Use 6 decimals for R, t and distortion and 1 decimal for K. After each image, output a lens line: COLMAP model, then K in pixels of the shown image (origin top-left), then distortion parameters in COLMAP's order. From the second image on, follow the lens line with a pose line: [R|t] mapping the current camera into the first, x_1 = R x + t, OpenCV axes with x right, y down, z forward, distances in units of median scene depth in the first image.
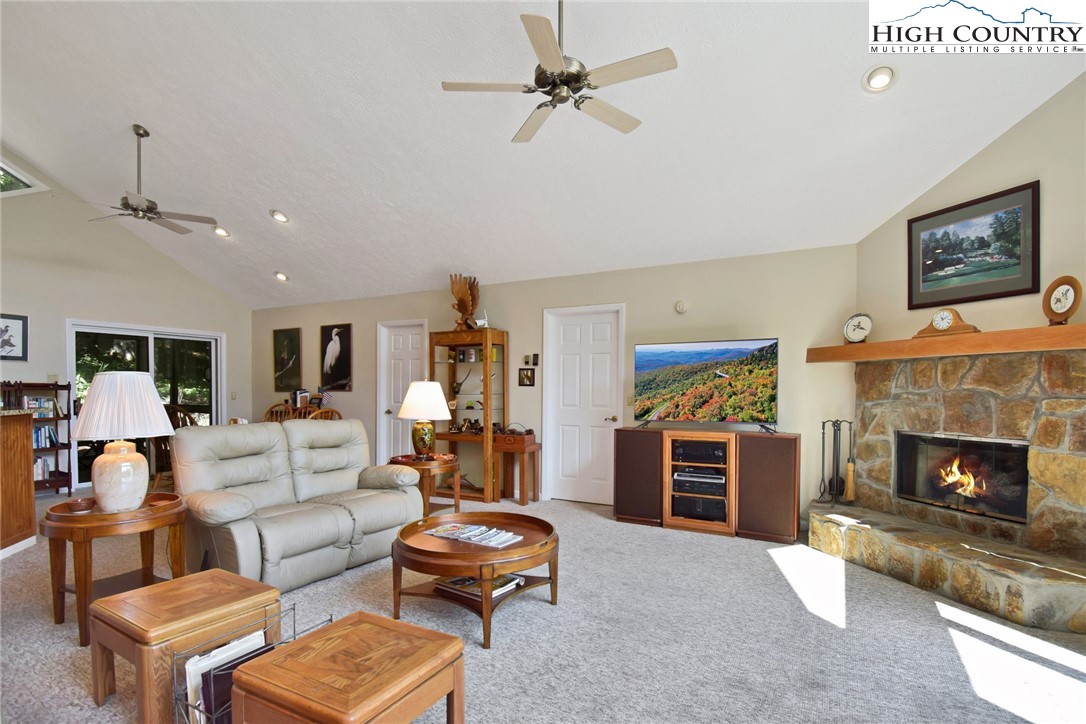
lens RADIAL K [[538.4, 0, 557.8], [0, 538.4, 399.7], [0, 0, 1]] dist [-0.001300, -0.000509]
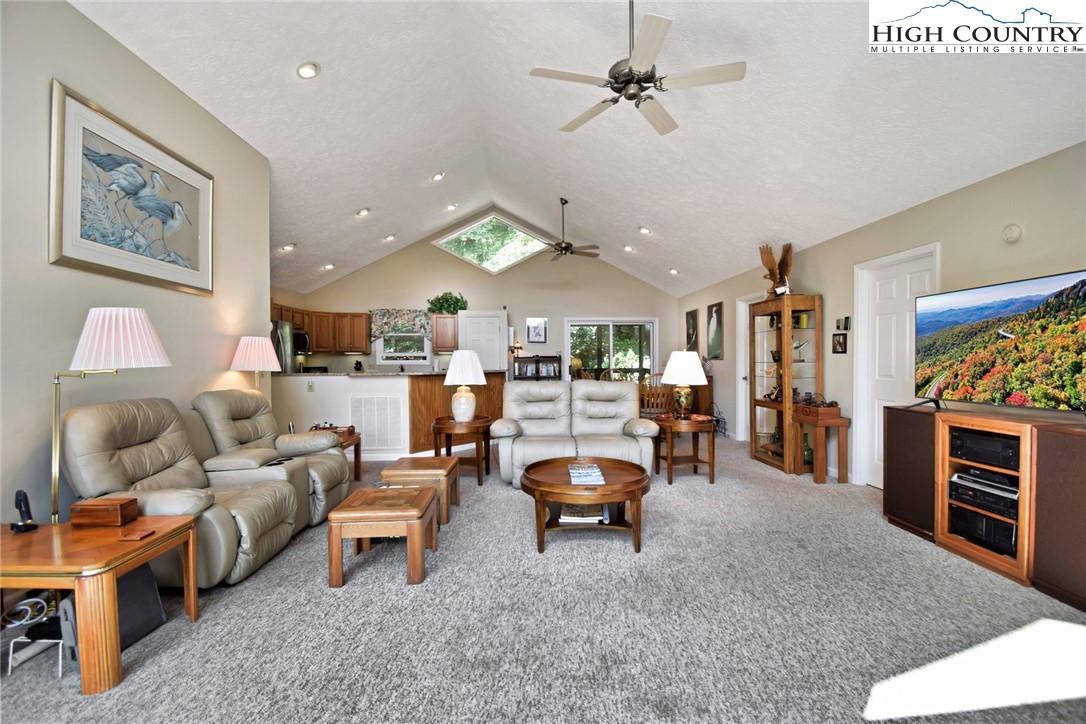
lens RADIAL K [[486.7, 0, 547.9], [0, 486.7, 364.0], [0, 0, 1]] dist [-0.024547, -0.002051]
pose [[0.511196, 0.003256, -0.859458, 0.522122], [-0.011350, 0.999931, -0.002963, 0.000431], [0.859389, 0.011270, 0.511197, 0.233160]]
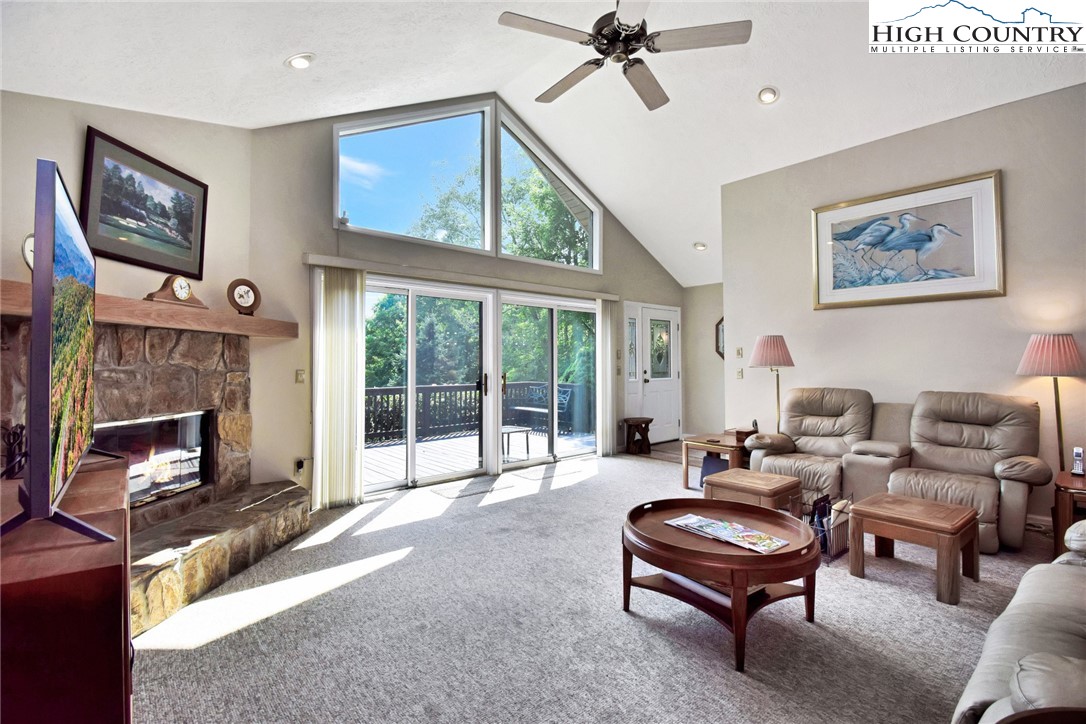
lens RADIAL K [[486.7, 0, 547.5], [0, 486.7, 358.6], [0, 0, 1]] dist [-0.024547, -0.002051]
pose [[-0.932560, 0.005969, 0.360965, -0.121080], [0.010302, 0.999896, 0.010079, -0.025652], [-0.360867, 0.013118, -0.932525, 1.240554]]
